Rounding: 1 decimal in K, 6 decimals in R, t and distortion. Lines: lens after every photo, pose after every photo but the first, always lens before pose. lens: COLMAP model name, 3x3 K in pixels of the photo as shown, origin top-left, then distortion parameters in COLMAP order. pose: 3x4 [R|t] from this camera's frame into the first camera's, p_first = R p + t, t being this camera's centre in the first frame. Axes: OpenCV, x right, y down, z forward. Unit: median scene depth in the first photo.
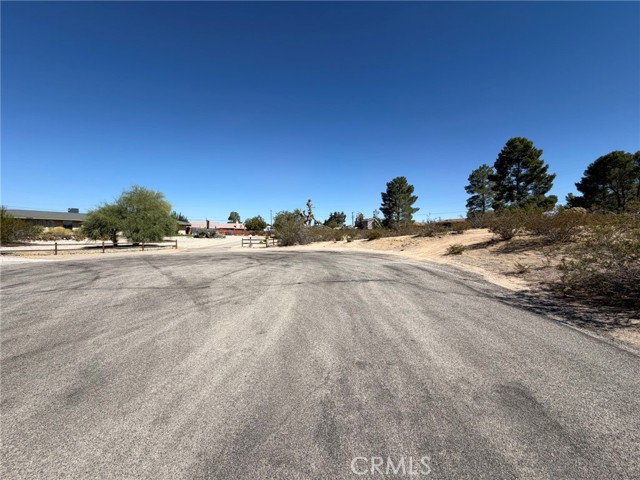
lens RADIAL K [[253.6, 0, 318.9], [0, 253.6, 240.5], [0, 0, 1]] dist [0.000003, -0.000079]
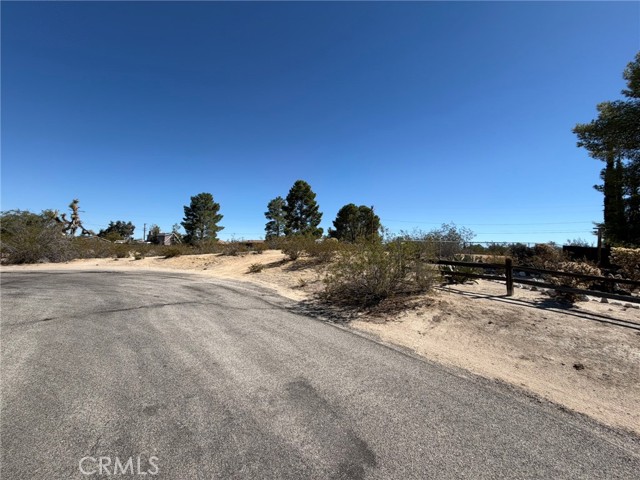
lens RADIAL K [[253.6, 0, 318.9], [0, 253.6, 240.5], [0, 0, 1]] dist [0.000003, -0.000079]
pose [[0.738678, 0.066479, 0.670772, -0.003586], [-0.017659, 0.996692, -0.079333, -0.000666], [-0.673827, 0.046756, 0.737409, -0.000377]]
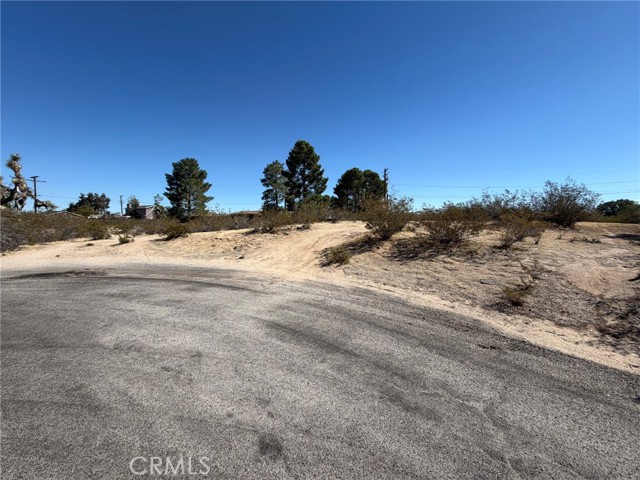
lens RADIAL K [[253.6, 0, 318.9], [0, 253.6, 240.5], [0, 0, 1]] dist [0.000003, -0.000079]
pose [[0.701179, -0.036743, 0.712038, 0.034935], [0.011241, 0.999117, 0.040488, -0.022943], [-0.712896, -0.020386, 0.700973, 0.453126]]
